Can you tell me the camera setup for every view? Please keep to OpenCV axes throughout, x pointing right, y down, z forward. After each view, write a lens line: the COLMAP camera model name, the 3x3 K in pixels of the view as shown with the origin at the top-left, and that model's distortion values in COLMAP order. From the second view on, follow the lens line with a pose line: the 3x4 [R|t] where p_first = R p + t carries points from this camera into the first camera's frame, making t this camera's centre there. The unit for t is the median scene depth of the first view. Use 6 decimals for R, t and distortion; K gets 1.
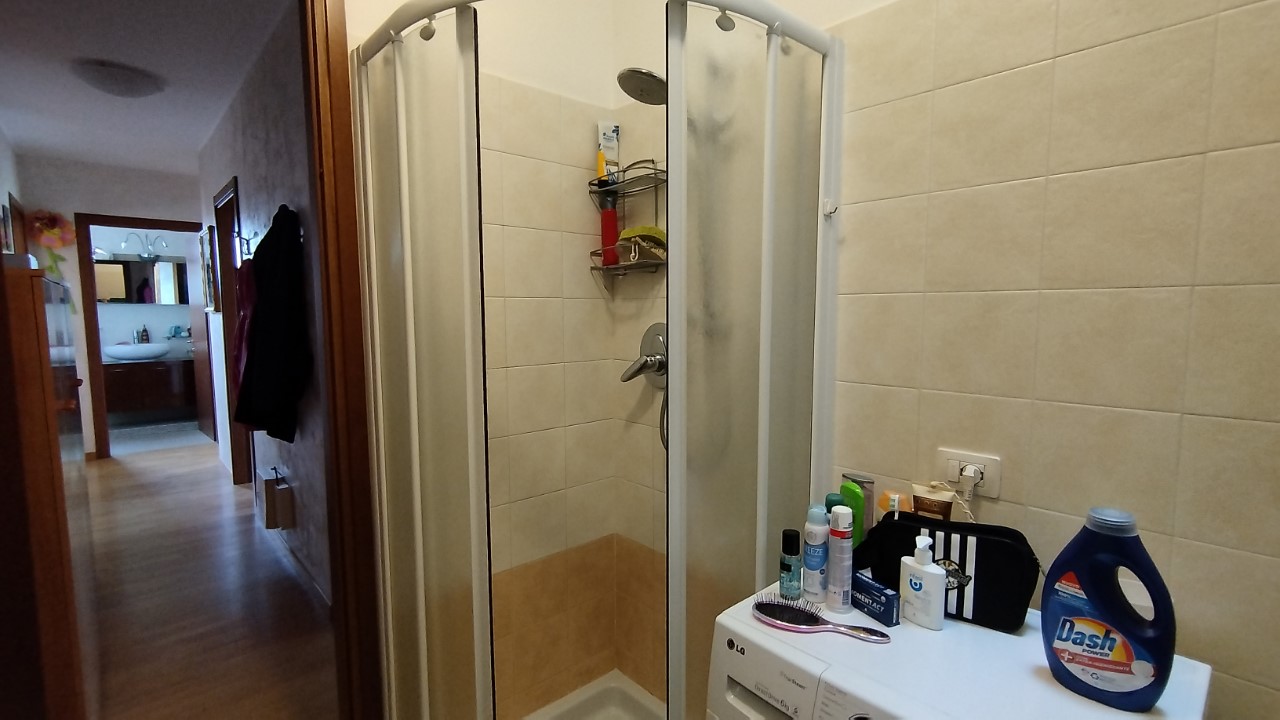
lens RADIAL K [[575.6, 0, 640.0], [0, 575.6, 360.0], [0, 0, 1]] dist [-0.001186, 0.000136]
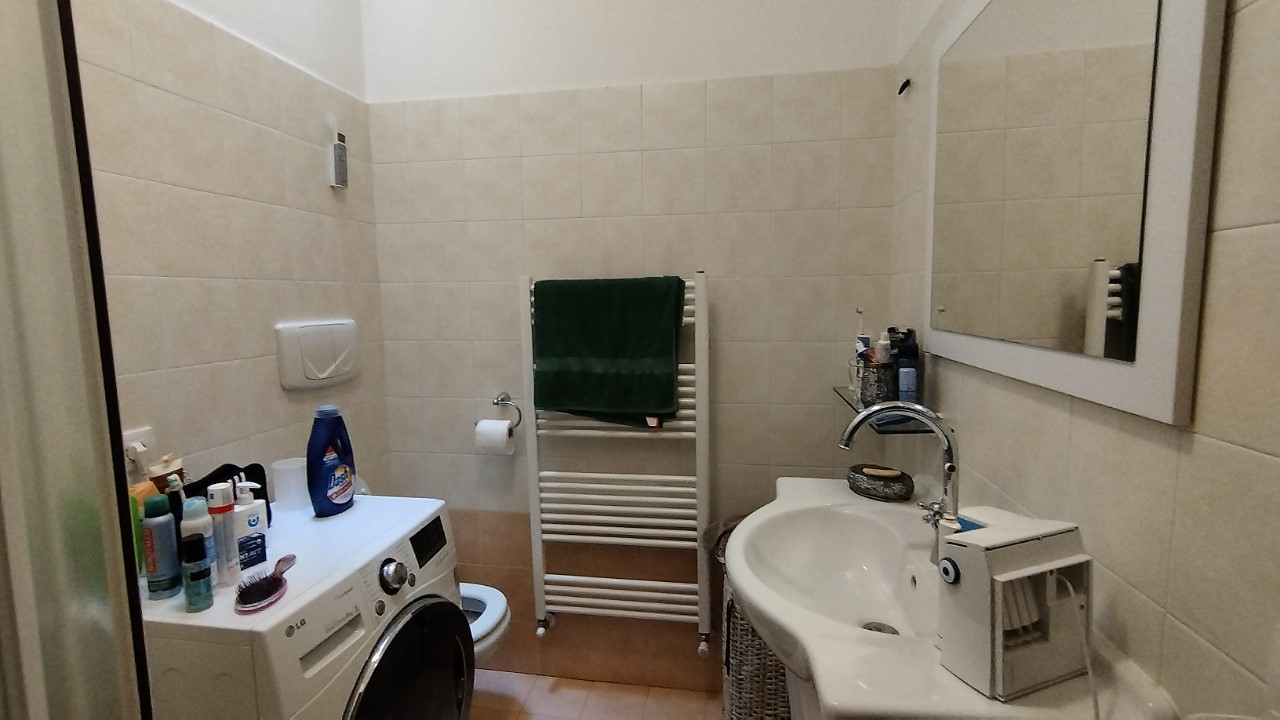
lens RADIAL K [[575.6, 0, 640.0], [0, 575.6, 360.0], [0, 0, 1]] dist [-0.001186, 0.000136]
pose [[-0.615750, -0.071664, 0.784676, -1.098888], [0.086888, 0.983607, 0.158015, -0.067518], [-0.783137, 0.165476, -0.599429, 1.229908]]
